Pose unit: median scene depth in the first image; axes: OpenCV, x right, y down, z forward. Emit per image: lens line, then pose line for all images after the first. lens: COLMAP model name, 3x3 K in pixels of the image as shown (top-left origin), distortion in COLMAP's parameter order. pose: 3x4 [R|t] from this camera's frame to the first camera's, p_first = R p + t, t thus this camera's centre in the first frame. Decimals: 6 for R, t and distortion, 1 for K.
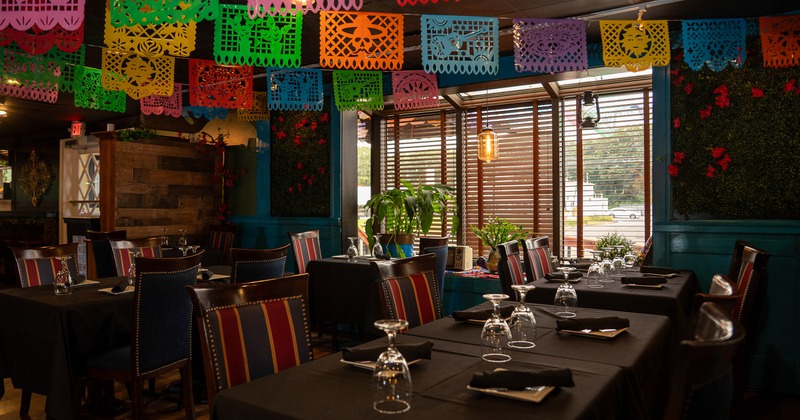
lens RADIAL K [[548.9, 0, 393.6], [0, 548.9, 209.4], [0, 0, 1]] dist [-0.108985, 0.079701]
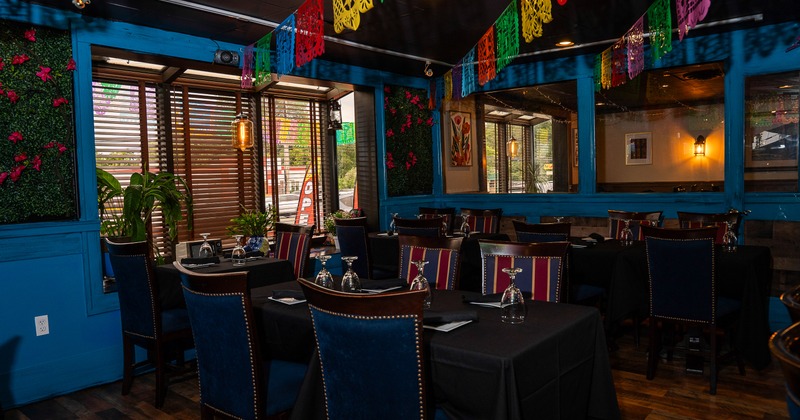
lens RADIAL K [[548.9, 0, 393.6], [0, 548.9, 209.4], [0, 0, 1]] dist [-0.108985, 0.079701]
pose [[0.097281, -0.059931, 0.993451, -1.316446], [0.029382, 0.997923, 0.057324, -0.043963], [-0.994823, 0.023613, 0.098840, 1.049770]]
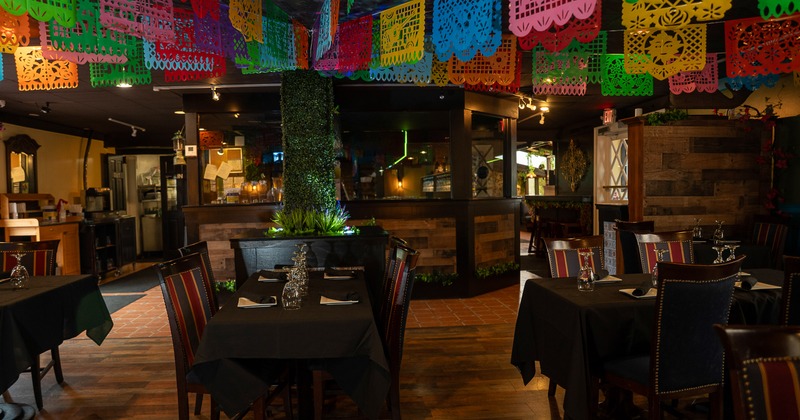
lens RADIAL K [[548.9, 0, 393.6], [0, 548.9, 209.4], [0, 0, 1]] dist [-0.108985, 0.079701]
pose [[0.602737, 0.020537, -0.797676, -0.024813], [0.009514, 0.999413, 0.032919, -0.017865], [0.797883, -0.027430, 0.602187, 0.075965]]
